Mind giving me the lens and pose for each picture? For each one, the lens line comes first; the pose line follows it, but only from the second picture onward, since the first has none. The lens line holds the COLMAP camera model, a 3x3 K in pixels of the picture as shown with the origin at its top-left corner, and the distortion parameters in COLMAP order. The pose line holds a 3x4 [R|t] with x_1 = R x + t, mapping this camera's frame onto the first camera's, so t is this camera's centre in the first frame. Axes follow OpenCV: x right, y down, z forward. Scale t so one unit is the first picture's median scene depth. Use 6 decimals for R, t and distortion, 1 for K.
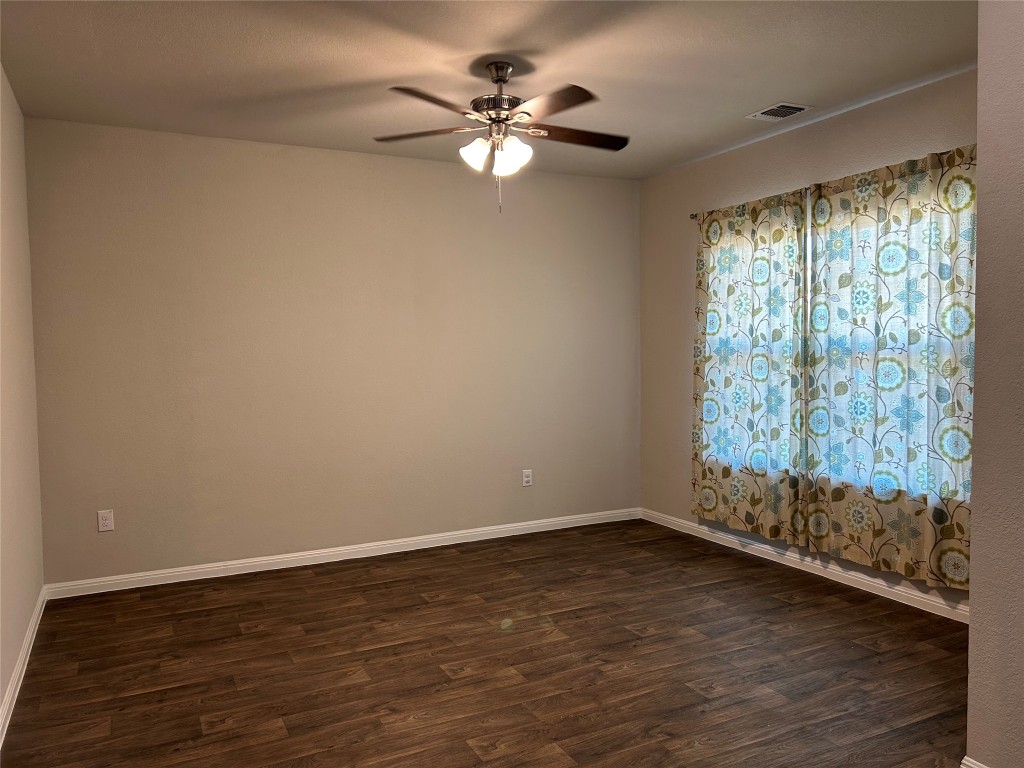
lens RADIAL K [[770.6, 0, 507.4], [0, 770.6, 389.4], [0, 0, 1]] dist [0.068639, -0.082036]
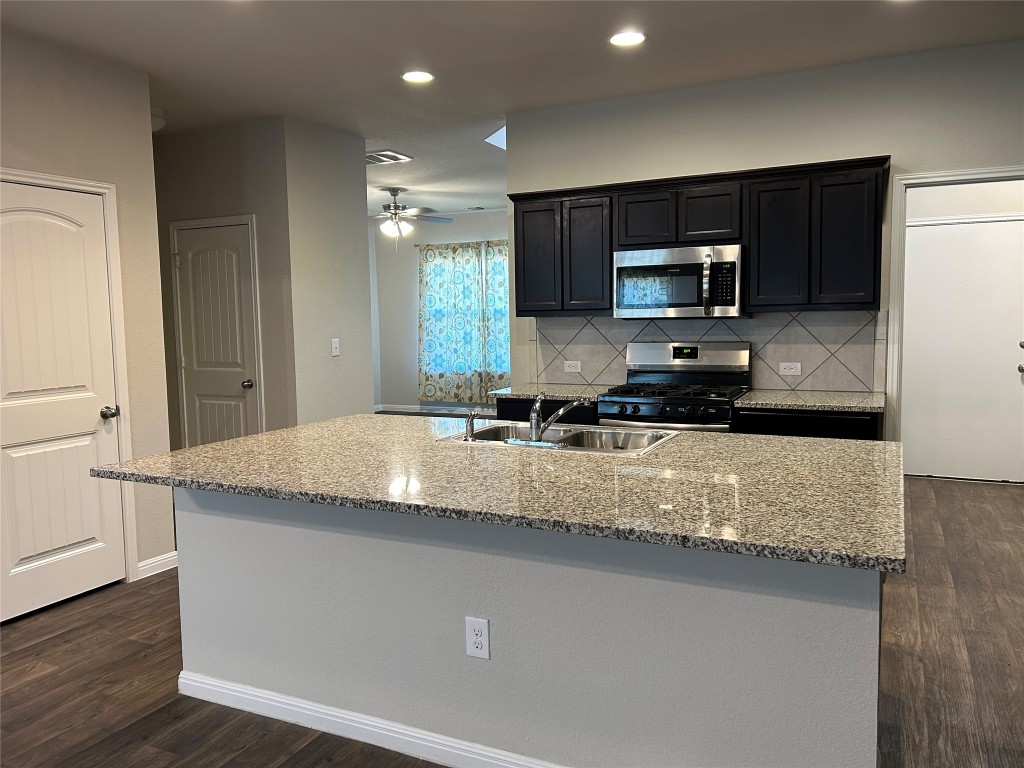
lens RADIAL K [[770.6, 0, 504.4], [0, 770.6, 374.6], [0, 0, 1]] dist [0.068639, -0.082036]
pose [[0.796561, -0.053651, 0.602172, -1.021203], [0.041194, 0.998556, 0.034476, 0.053422], [-0.603153, -0.002656, 0.797621, -0.894786]]
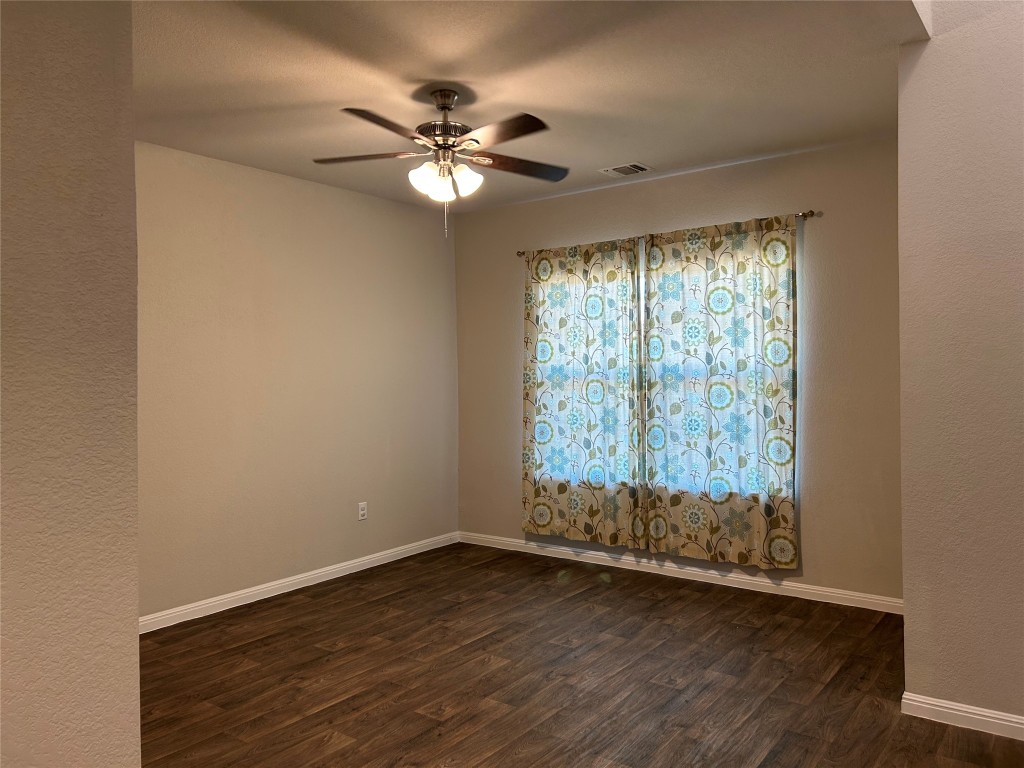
lens RADIAL K [[770.6, 0, 510.0], [0, 770.6, 377.0], [0, 0, 1]] dist [0.068639, -0.082036]
pose [[0.894535, 0.000468, 0.446998, -0.340858], [0.024539, 0.998440, -0.050152, 0.003668], [-0.446324, 0.055831, 0.893128, 0.074031]]
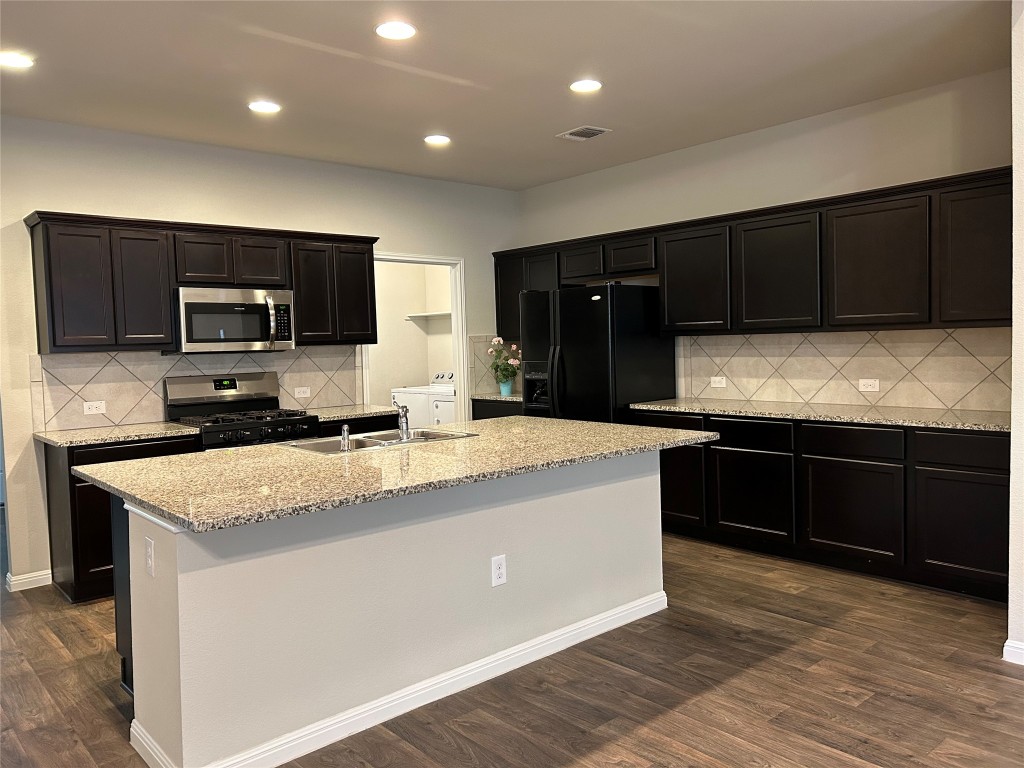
lens RADIAL K [[770.6, 0, 507.3], [0, 770.6, 373.2], [0, 0, 1]] dist [0.068639, -0.082036]
pose [[-0.251233, -0.022814, 0.967658, -1.439384], [0.080204, 0.995794, 0.044300, 0.035013], [-0.964598, 0.088739, -0.248346, -0.279692]]
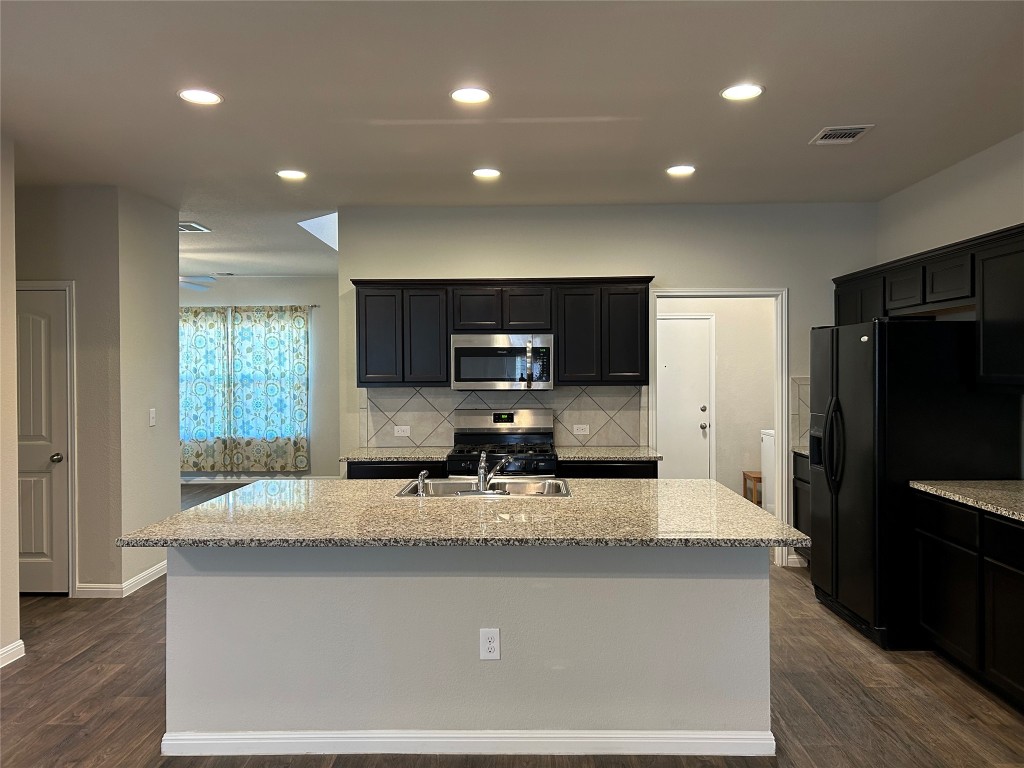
lens RADIAL K [[770.6, 0, 510.5], [0, 770.6, 376.7], [0, 0, 1]] dist [0.068639, -0.082036]
pose [[0.463099, -0.000925, 0.886306, -1.339647], [0.045728, 0.998693, -0.022850, 0.029793], [-0.885126, 0.051111, 0.462536, -0.803133]]
